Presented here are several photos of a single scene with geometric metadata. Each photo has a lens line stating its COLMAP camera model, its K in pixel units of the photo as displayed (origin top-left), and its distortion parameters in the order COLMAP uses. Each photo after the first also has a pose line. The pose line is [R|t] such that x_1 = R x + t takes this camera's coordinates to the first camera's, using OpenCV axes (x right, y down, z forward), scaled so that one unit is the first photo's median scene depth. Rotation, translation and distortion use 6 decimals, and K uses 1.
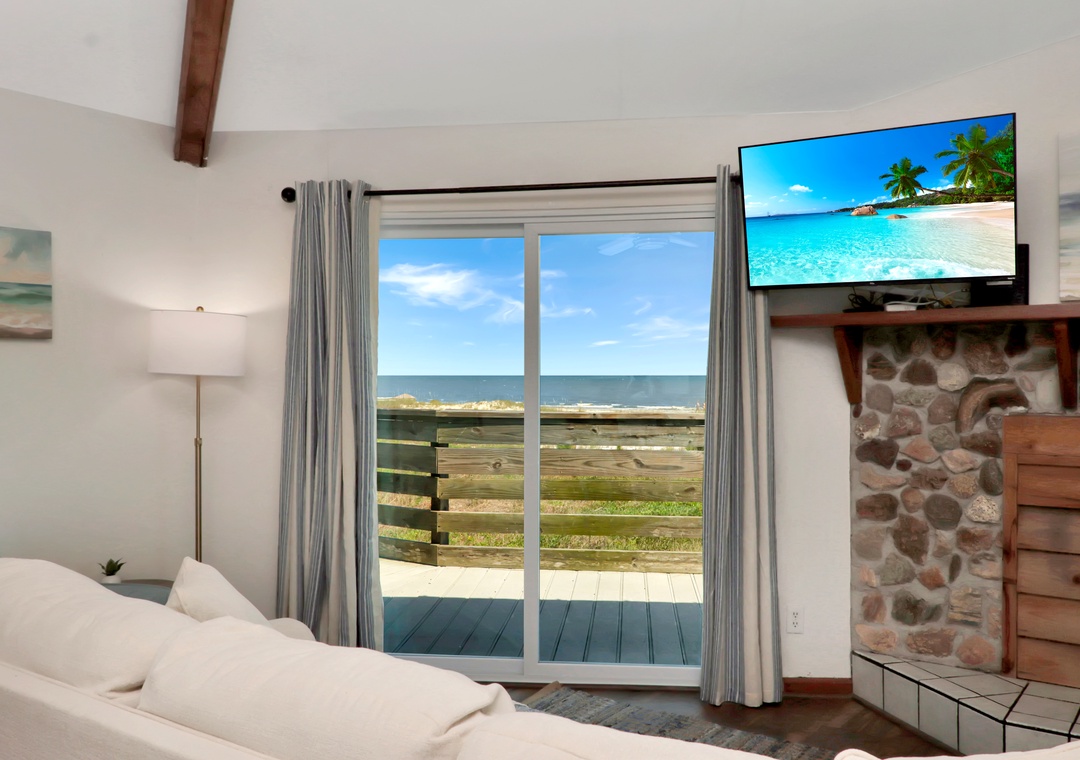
lens RADIAL K [[1016.1, 0, 519.2], [0, 1016.1, 379.1], [0, 0, 1]] dist [0.051341, 0.000271]
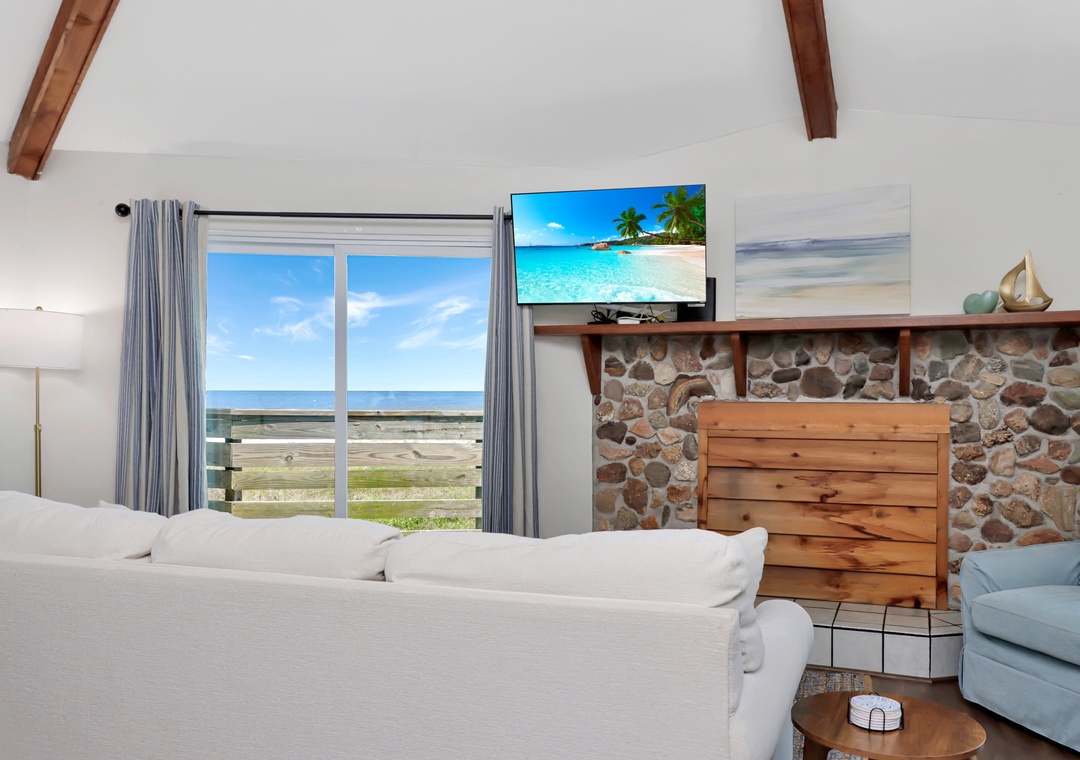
lens RADIAL K [[944.6, 0, 537.3], [0, 944.6, 400.2], [0, 0, 1]] dist [0.007413, -0.017940]
pose [[0.963383, -0.000098, 0.268130, -0.067111], [-0.001650, 0.999979, 0.006291, 0.024134], [-0.268125, -0.006503, 0.963362, -0.141274]]
